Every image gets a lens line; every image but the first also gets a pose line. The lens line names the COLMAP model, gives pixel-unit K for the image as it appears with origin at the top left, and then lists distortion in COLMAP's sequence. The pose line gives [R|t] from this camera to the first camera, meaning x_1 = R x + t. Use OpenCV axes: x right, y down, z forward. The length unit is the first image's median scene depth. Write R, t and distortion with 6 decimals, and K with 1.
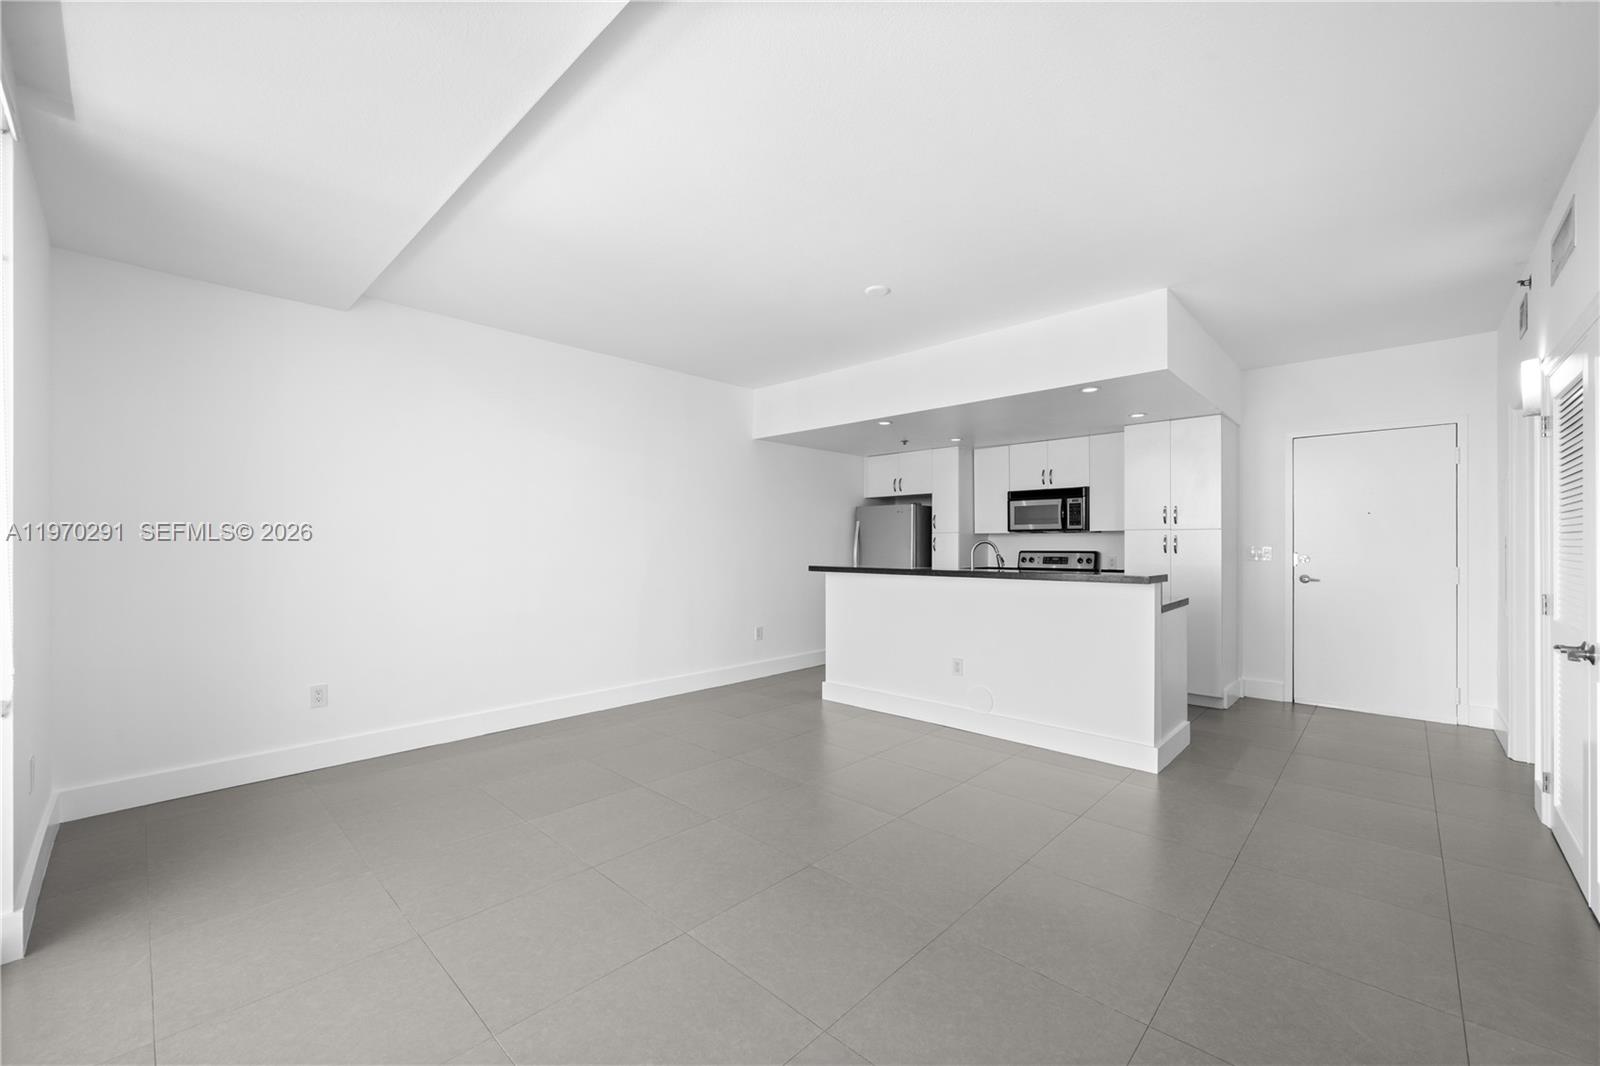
lens RADIAL K [[642.5, 0, 802.8], [0, 642.5, 543.2], [0, 0, 1]] dist [-0.000383, 0.000103]
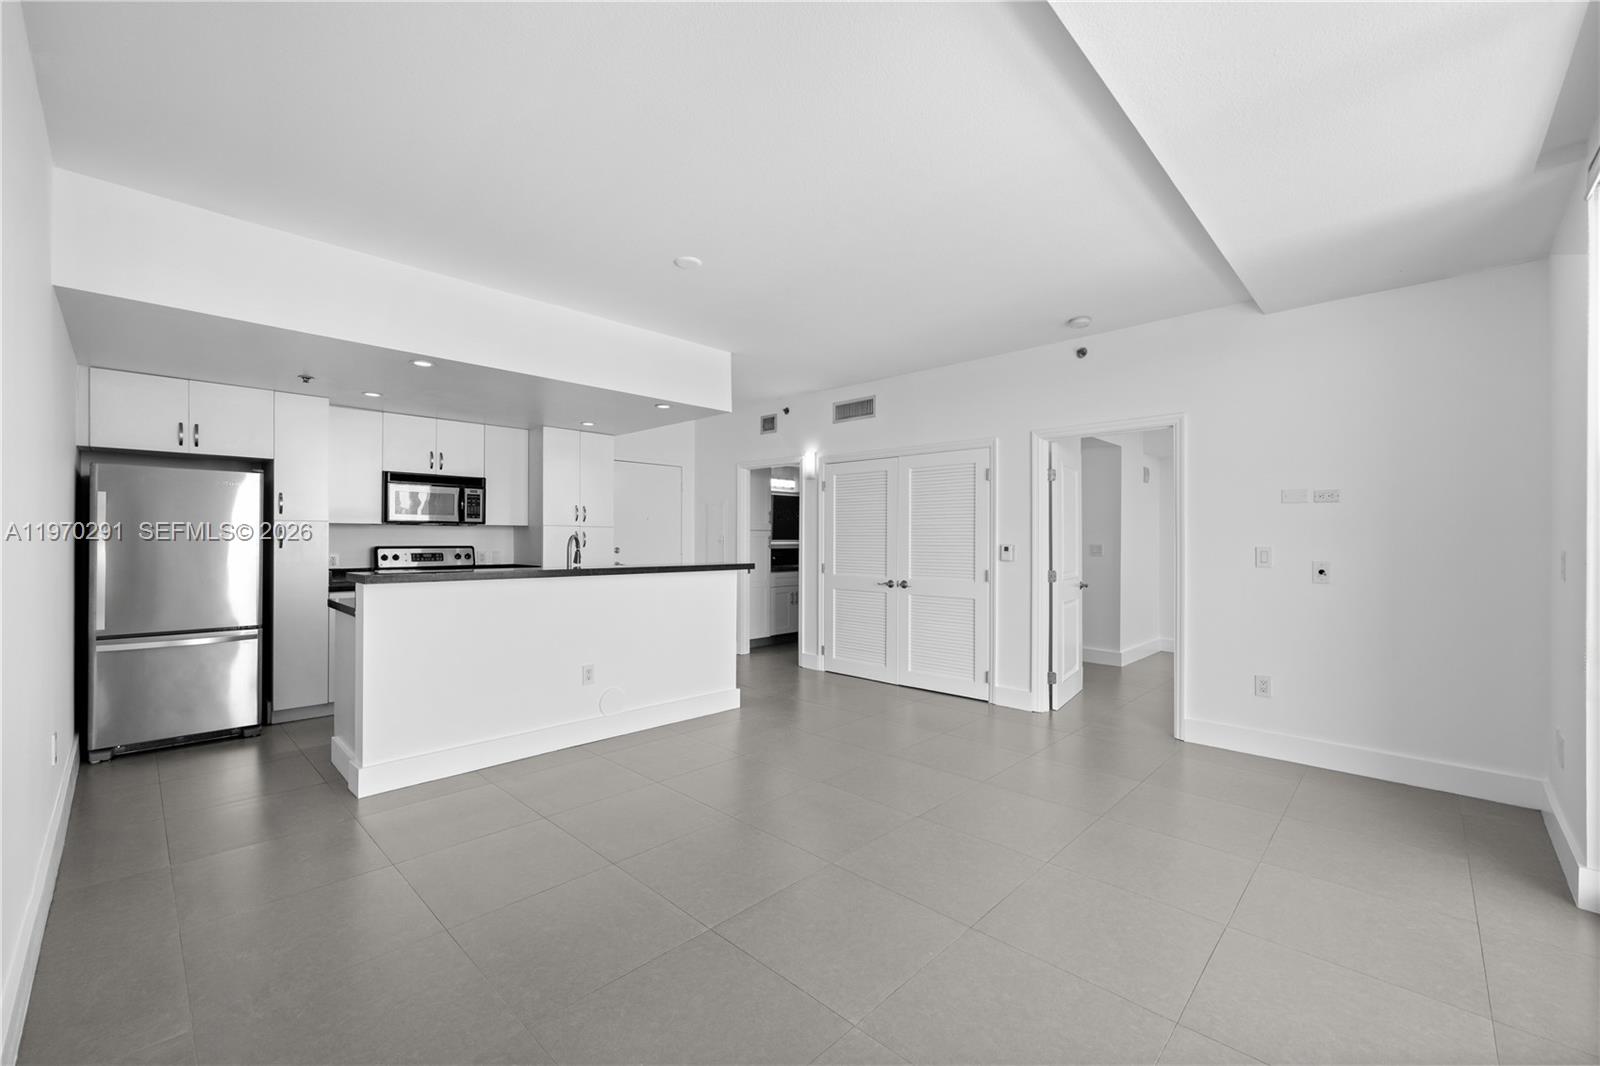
lens RADIAL K [[642.5, 0, 802.8], [0, 642.5, 543.2], [0, 0, 1]] dist [-0.000383, 0.000103]
pose [[0.011106, -0.004941, 0.999926, -0.496213], [-0.007085, 0.999962, 0.005019, 0.000141], [-0.999913, -0.007140, 0.011070, 0.515978]]
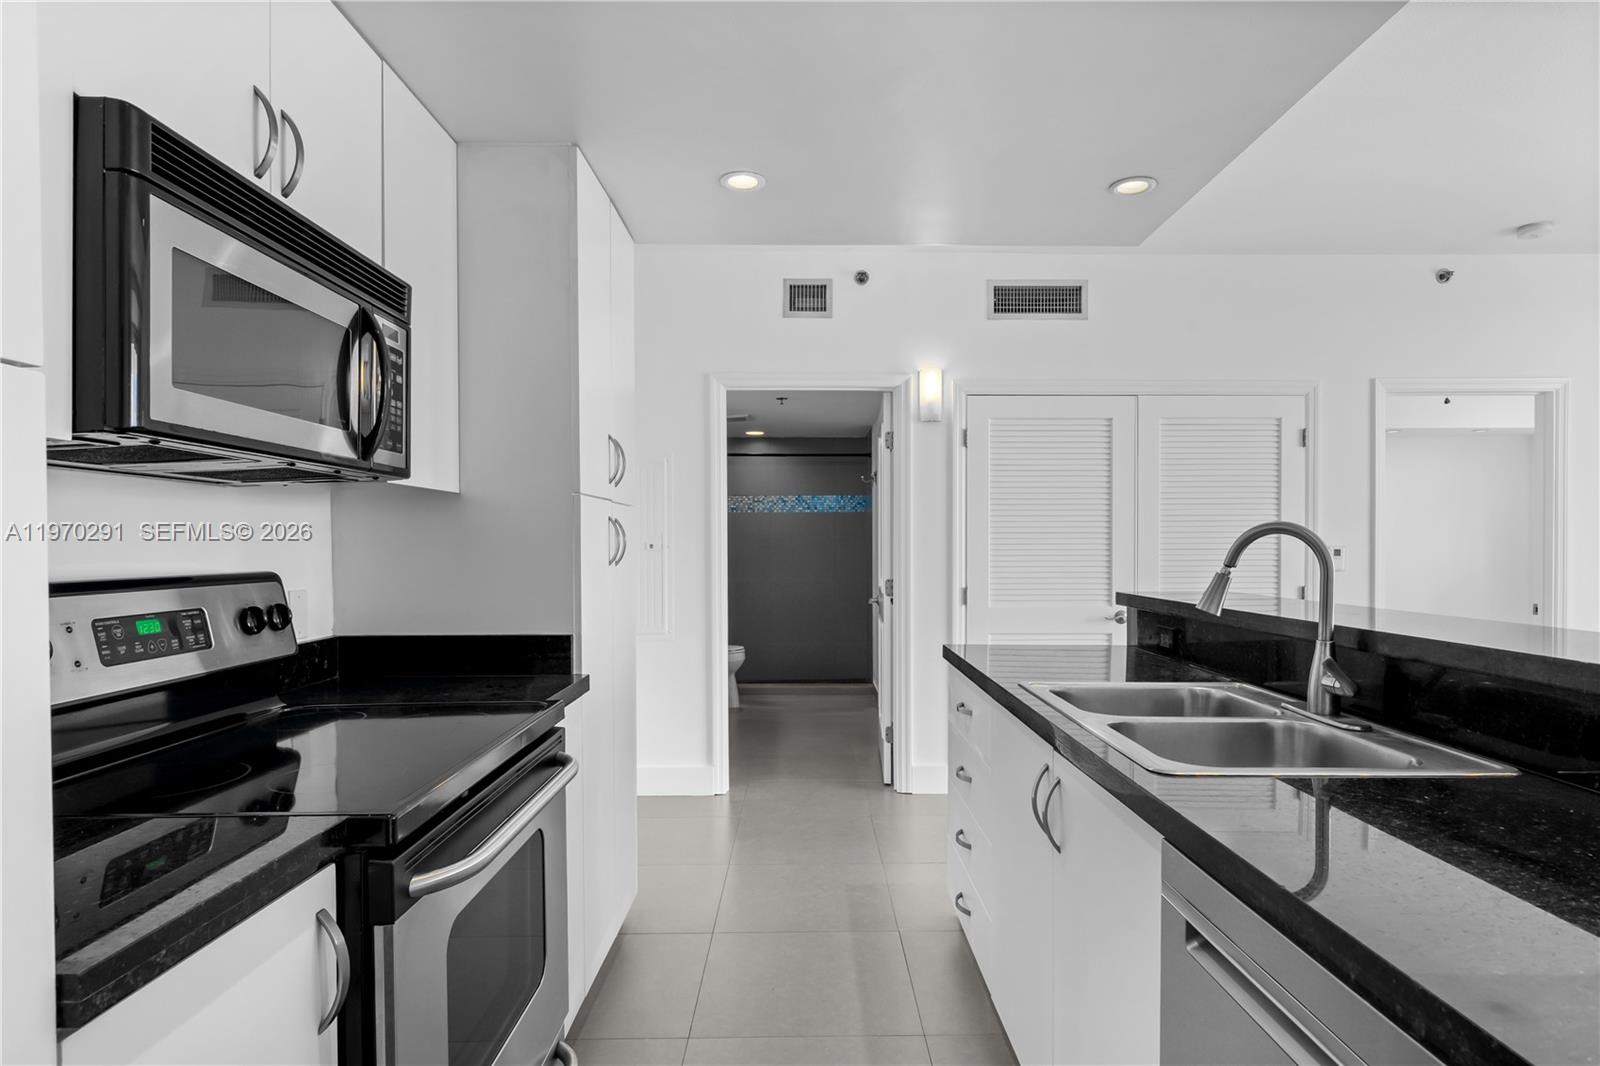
lens RADIAL K [[861.7, 0, 800.0], [0, 861.7, 533.0], [0, 0, 1]] dist [0.000422, 0.000041]
pose [[-0.683247, 0.008729, 0.730135, 0.125355], [-0.002193, 0.999900, -0.014006, 0.003482], [-0.730184, -0.011171, -0.683159, 1.096575]]
